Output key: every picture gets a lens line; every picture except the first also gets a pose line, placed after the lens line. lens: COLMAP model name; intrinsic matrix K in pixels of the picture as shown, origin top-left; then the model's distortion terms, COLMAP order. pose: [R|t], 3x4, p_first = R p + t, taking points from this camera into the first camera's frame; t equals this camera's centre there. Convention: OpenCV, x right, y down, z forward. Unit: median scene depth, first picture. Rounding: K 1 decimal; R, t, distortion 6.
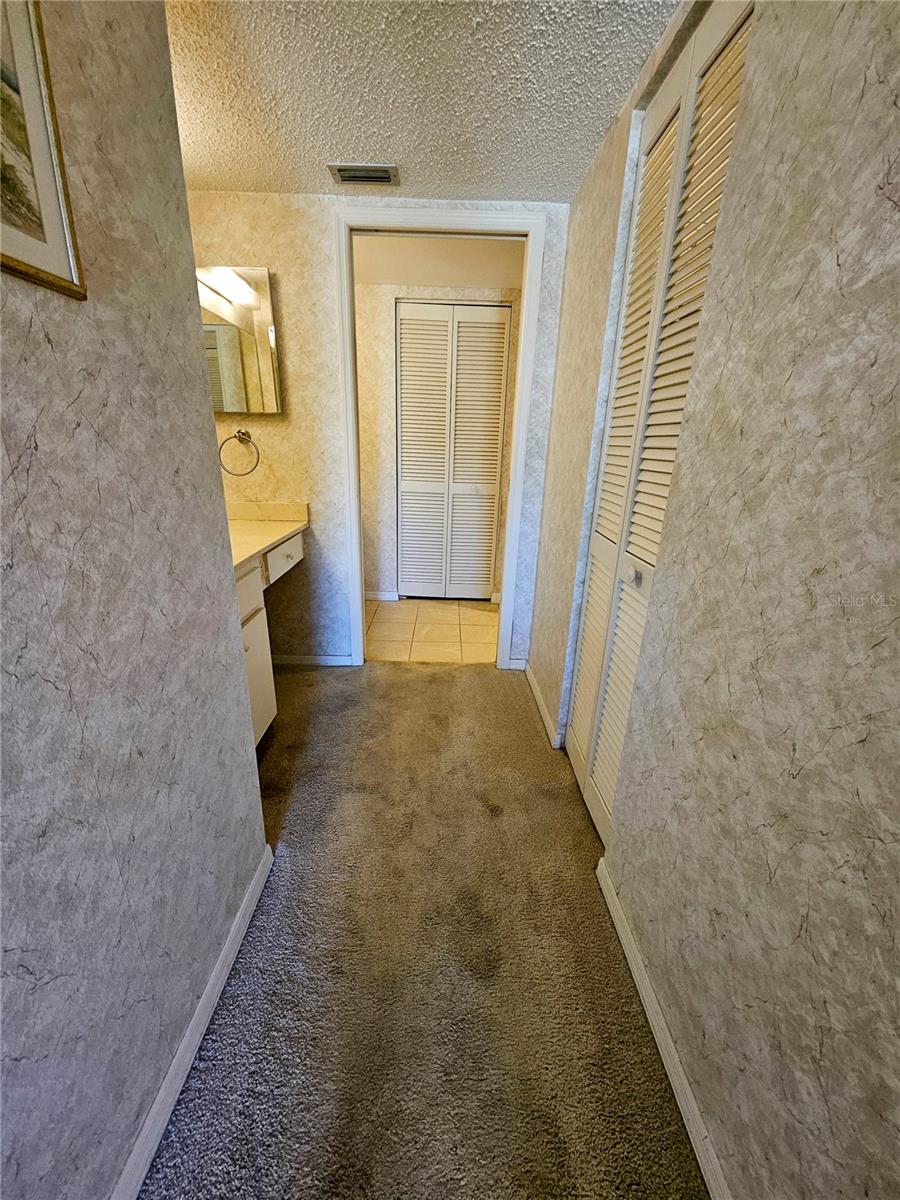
lens RADIAL K [[469.0, 0, 451.3], [0, 469.0, 602.7], [0, 0, 1]] dist [0.002674, -0.000190]
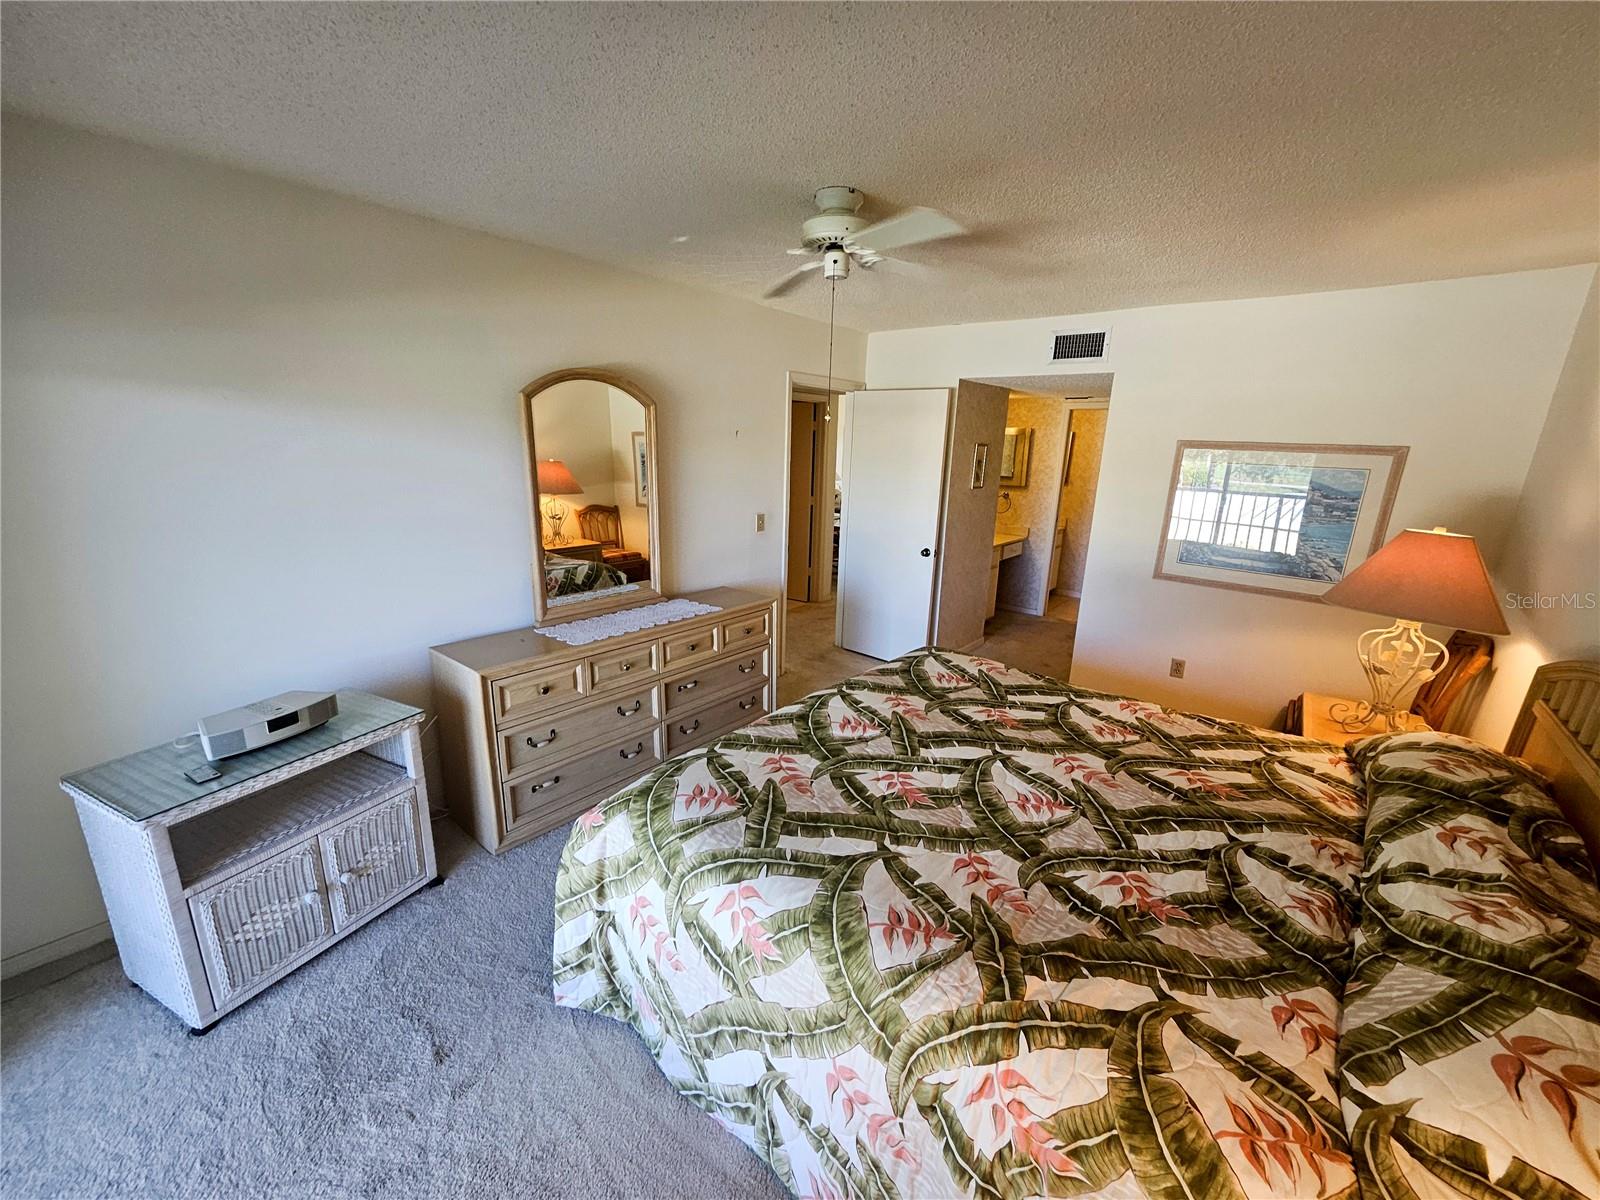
lens RADIAL K [[625.3, 0, 805.2], [0, 625.3, 600.6], [0, 0, 1]] dist [0.002674, -0.000190]
pose [[0.759779, 0.155395, -0.631339, 0.718428], [-0.217212, 0.975894, -0.021201, 0.364775], [0.612826, 0.153242, 0.775217, -1.654499]]
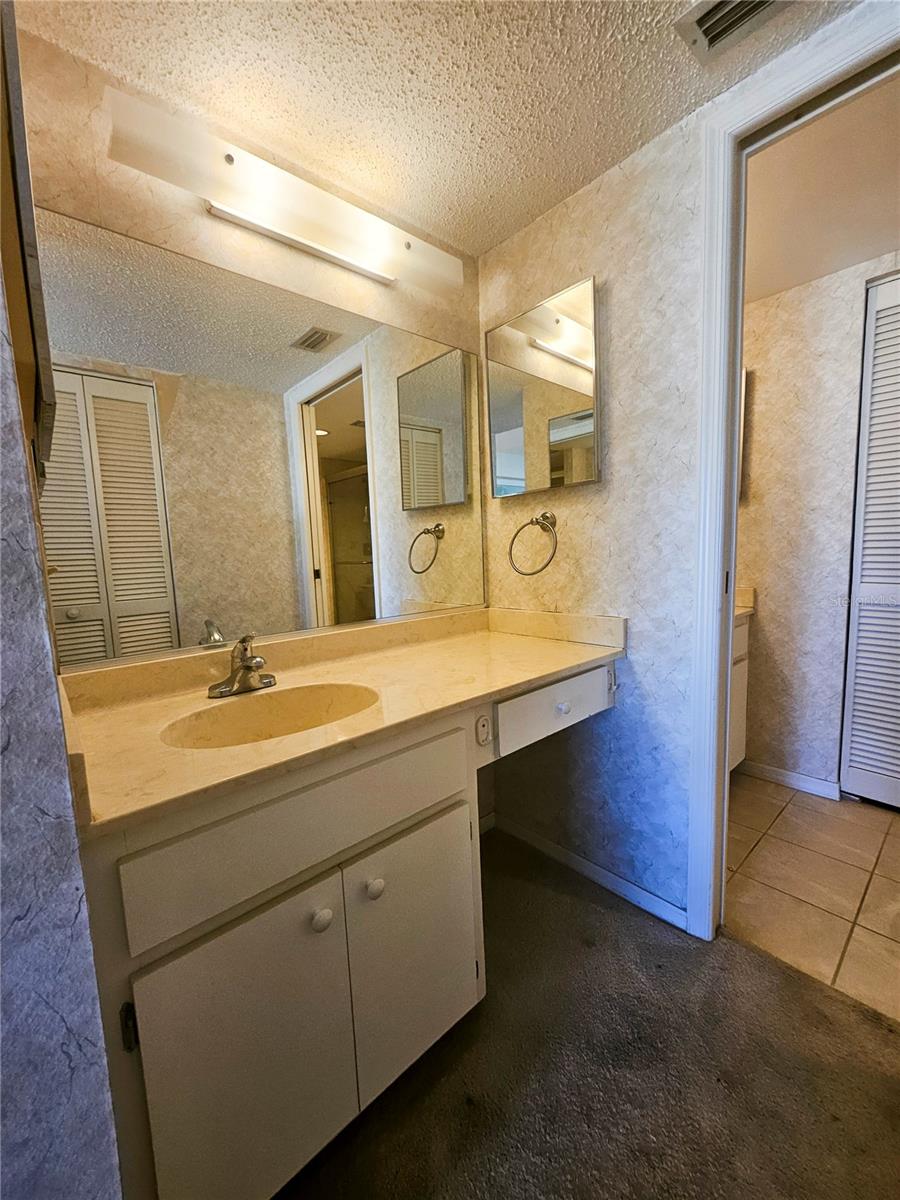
lens RADIAL K [[469.0, 0, 446.5], [0, 469.0, 604.1], [0, 0, 1]] dist [0.002674, -0.000190]
pose [[0.647201, 0.027955, -0.761807, -0.000229], [-0.192479, 0.972941, -0.127820, -0.107615], [0.737620, 0.229357, 0.635069, 0.440795]]
